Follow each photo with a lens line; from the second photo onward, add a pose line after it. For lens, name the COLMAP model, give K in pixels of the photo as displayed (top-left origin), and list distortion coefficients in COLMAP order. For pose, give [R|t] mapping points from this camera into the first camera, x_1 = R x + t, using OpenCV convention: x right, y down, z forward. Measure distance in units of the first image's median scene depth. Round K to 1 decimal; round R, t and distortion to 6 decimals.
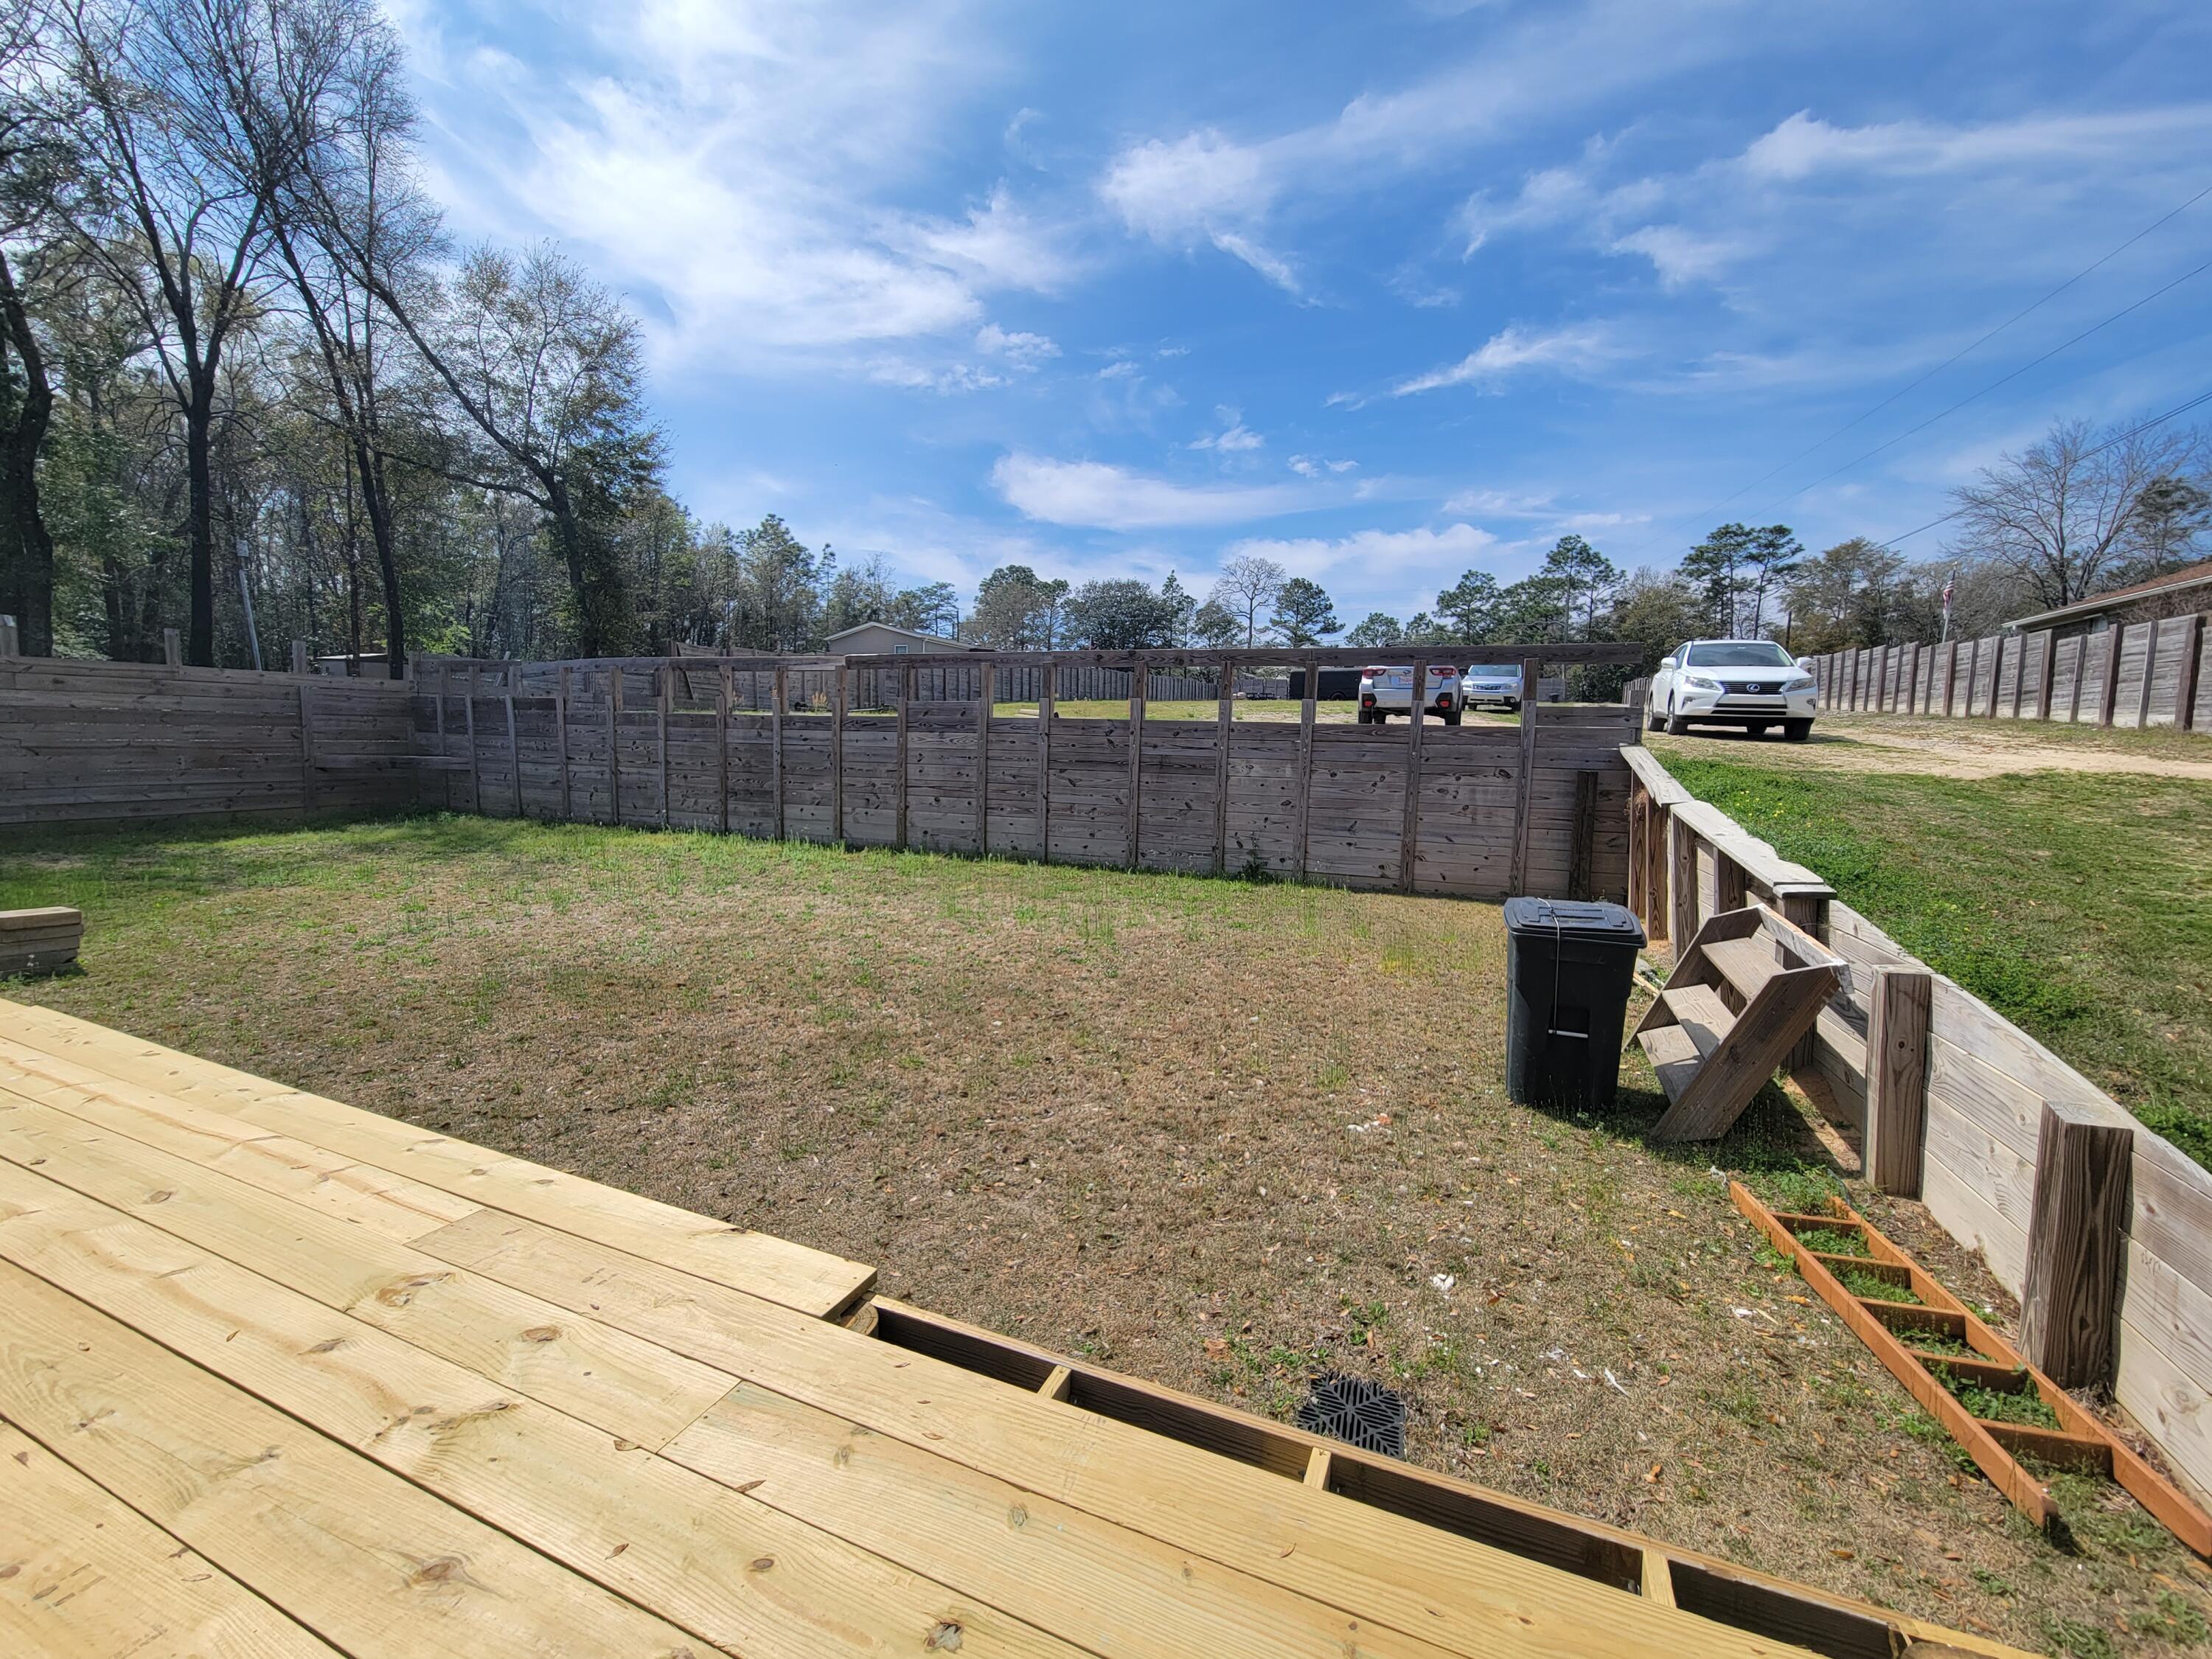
lens RADIAL K [[876.6, 0, 1106.0], [0, 876.6, 829.5], [0, 0, 1]] dist [-0.001014, -0.004269]
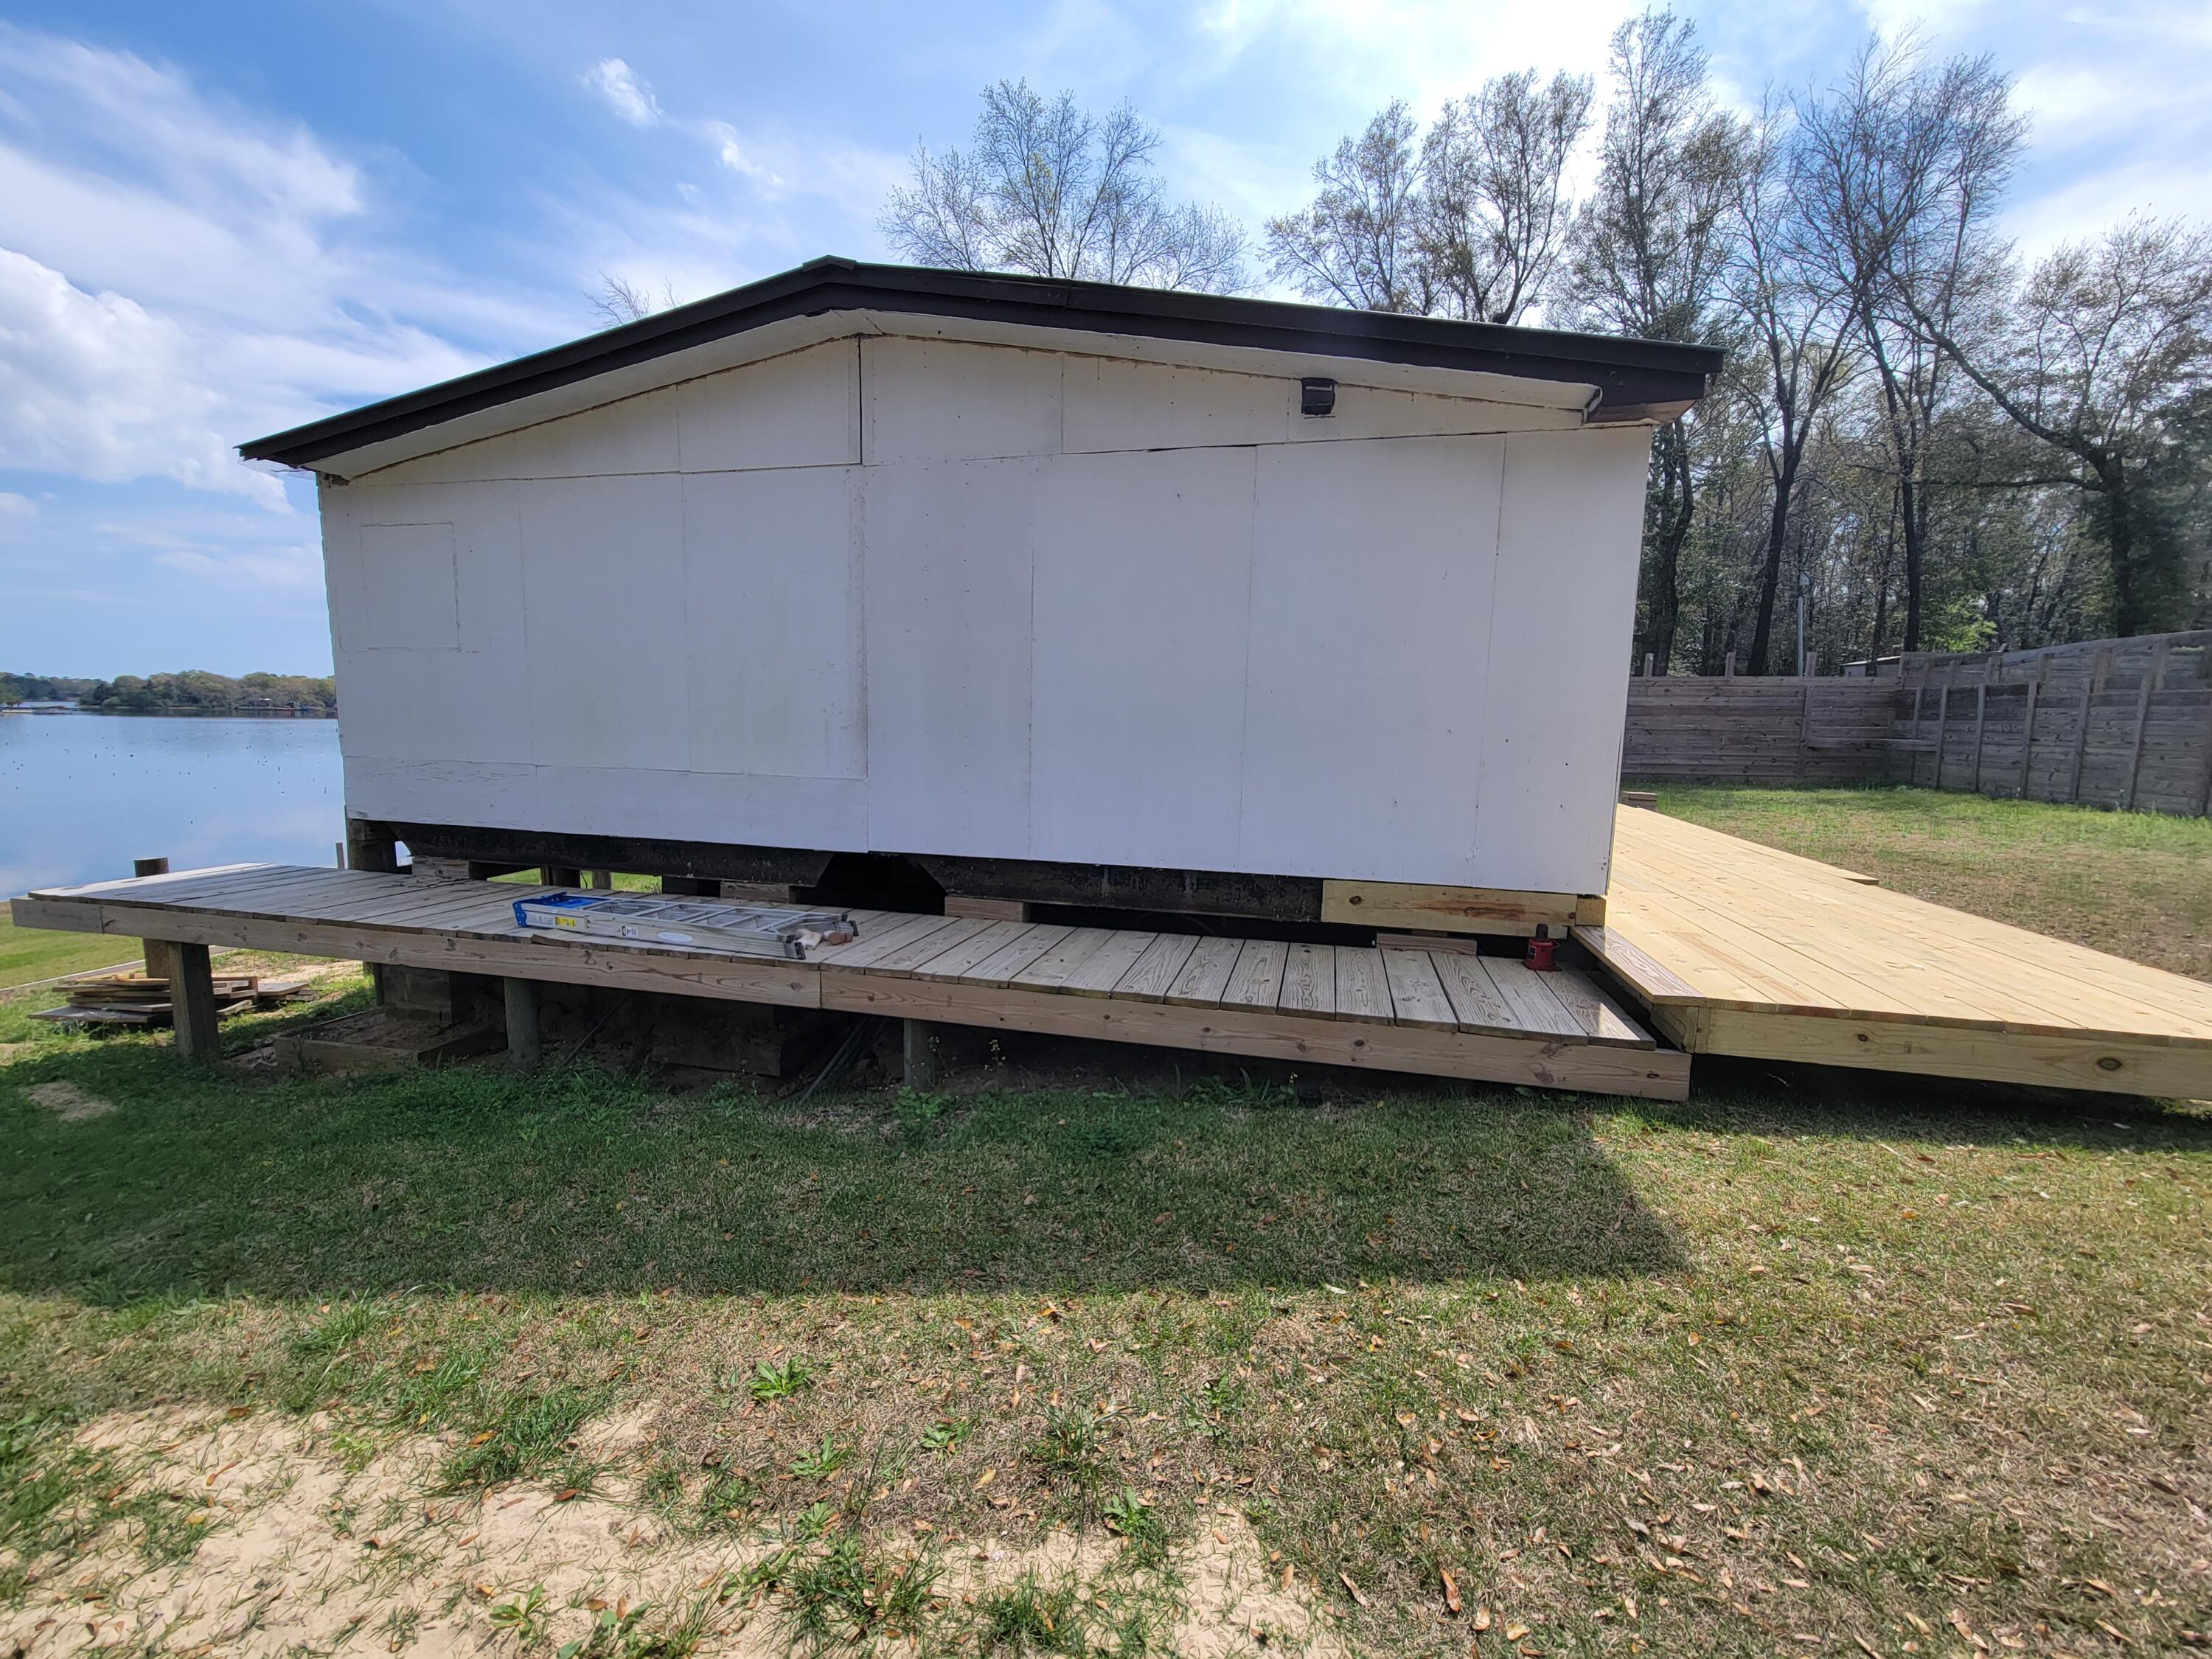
lens RADIAL K [[915.6, 0, 1106.0], [0, 915.6, 829.5], [0, 0, 1]] dist [0.022218, -0.000281]
pose [[0.153993, 0.096304, -0.983368, 0.291617], [-0.108687, 0.990850, 0.080016, 0.049439], [0.982076, 0.094557, 0.163051, -0.238232]]
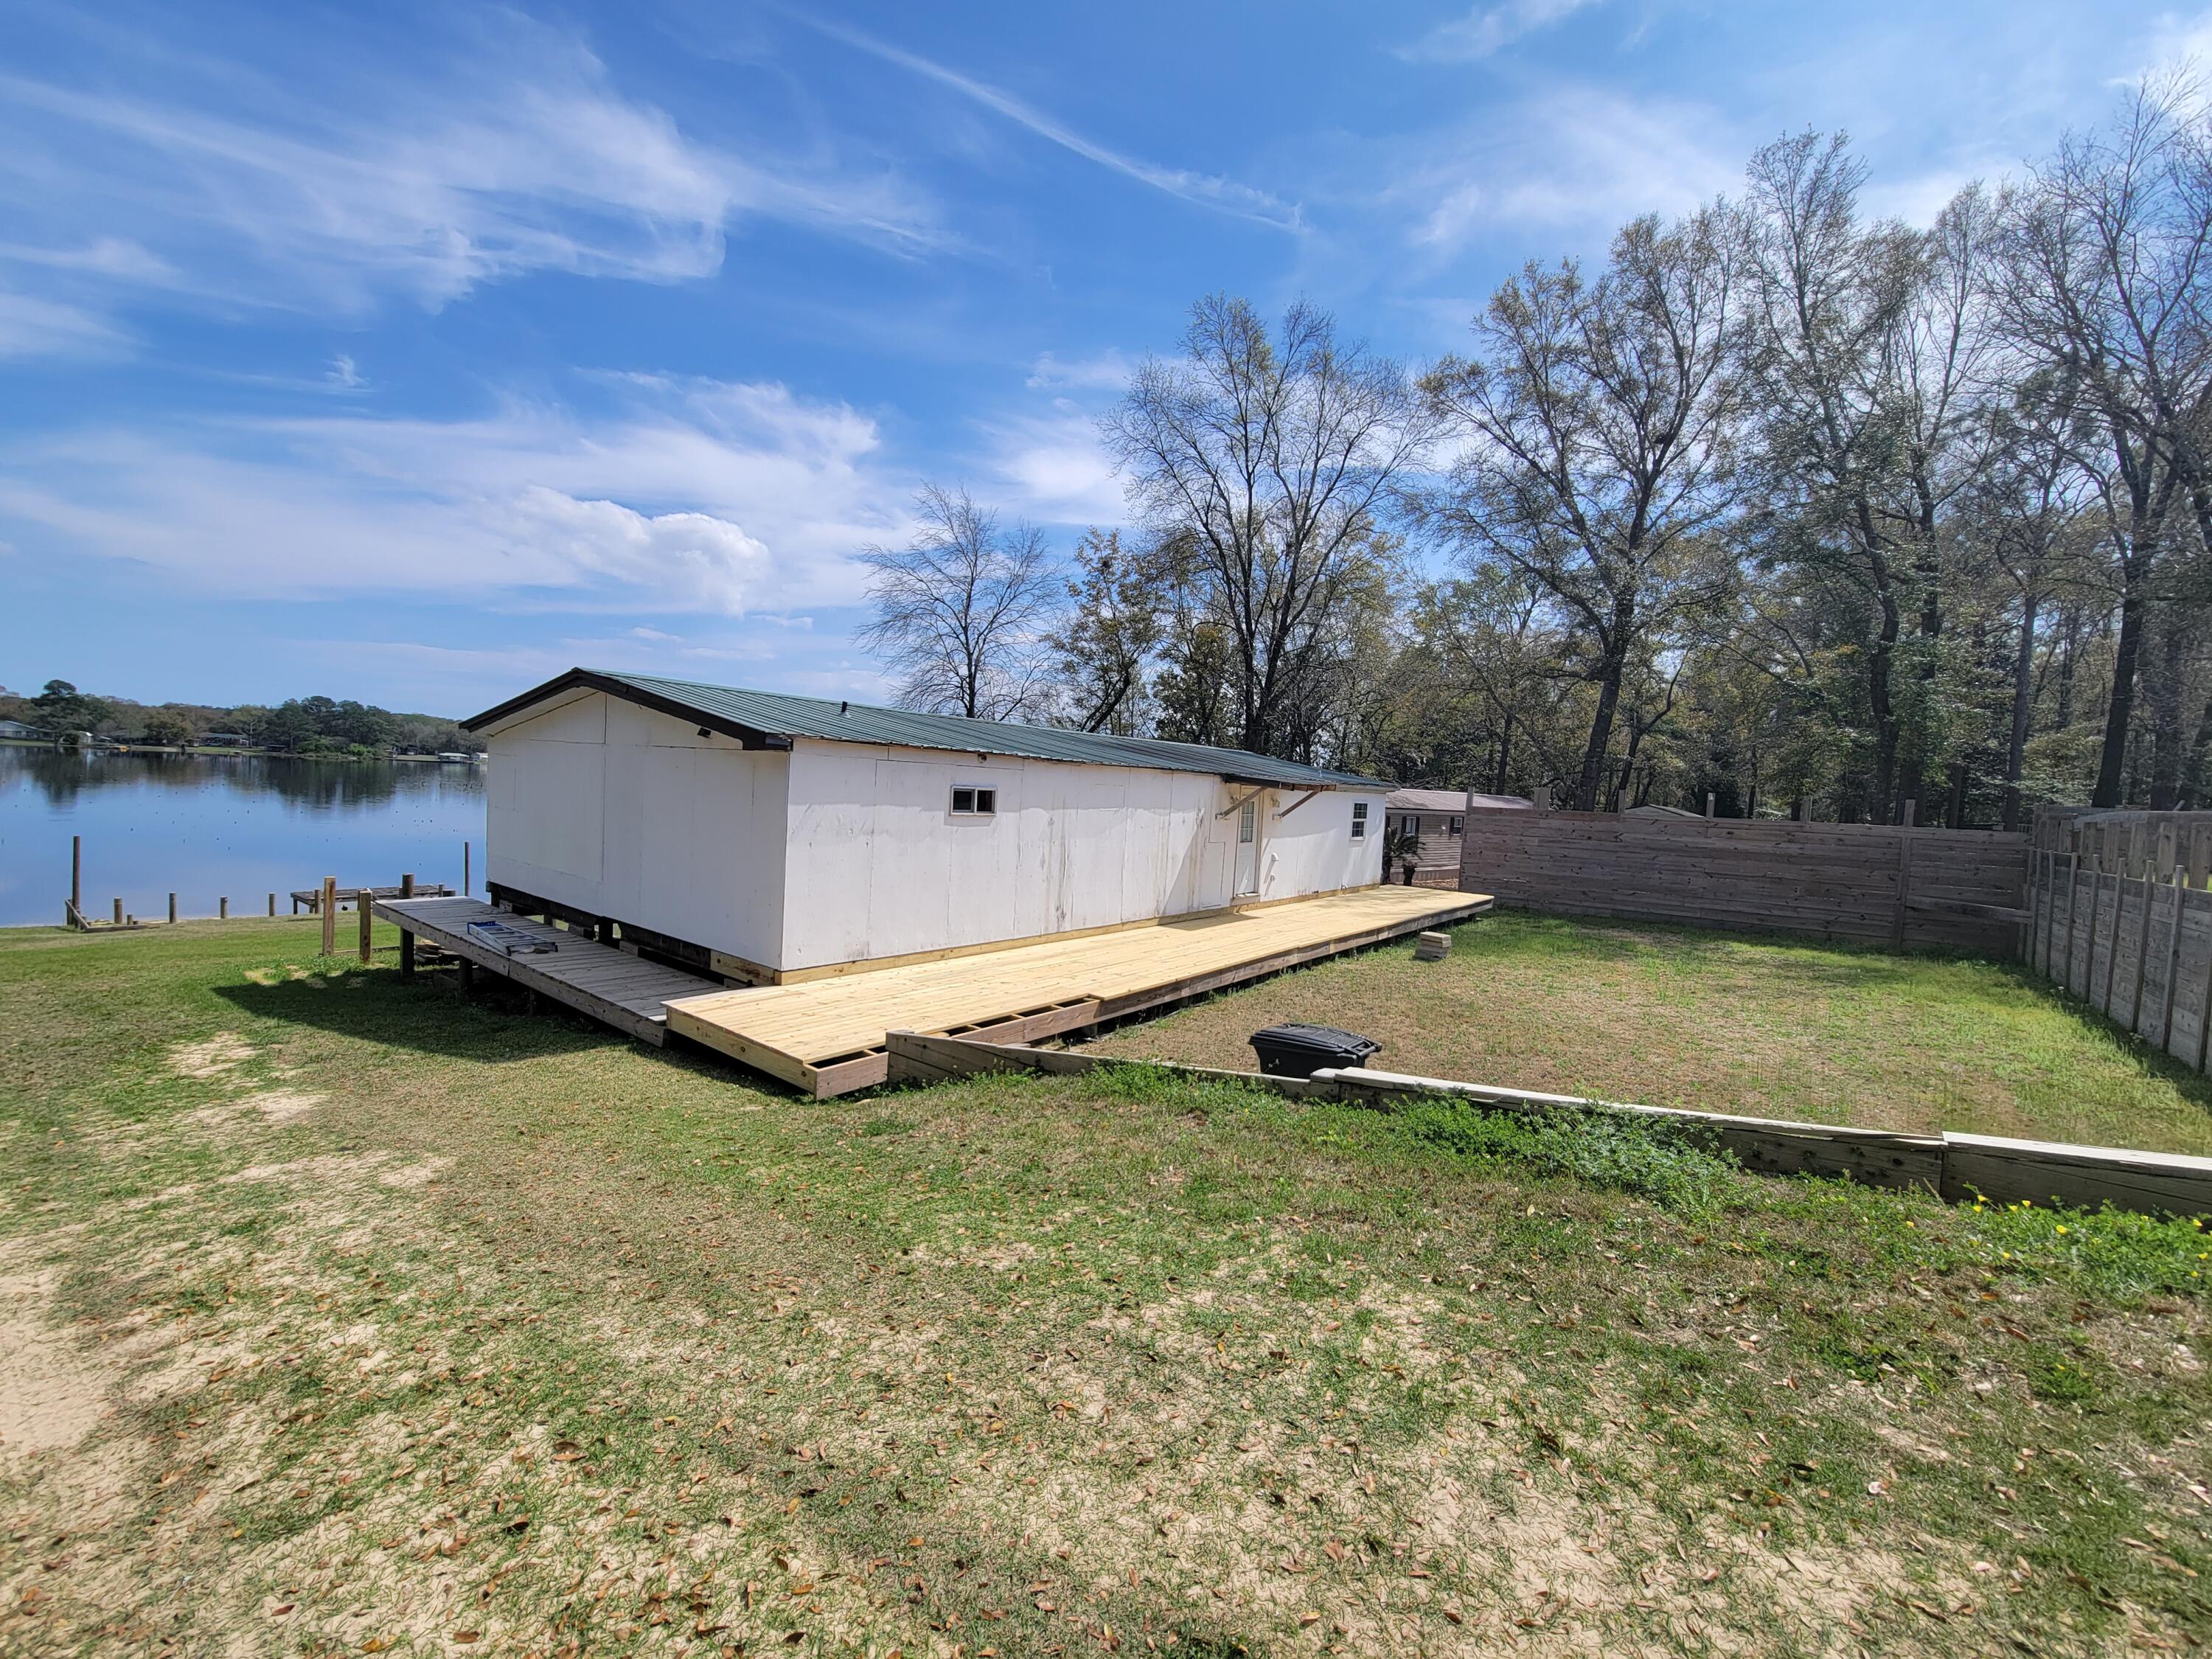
lens RADIAL K [[938.3, 0, 1106.0], [0, 938.3, 829.5], [0, 0, 1]] dist [0.001860, -0.005305]
pose [[-0.318654, 0.004057, -0.947862, 0.512833], [-0.146745, 0.987723, 0.053560, -0.066992], [0.936443, 0.156161, -0.314147, 0.304829]]
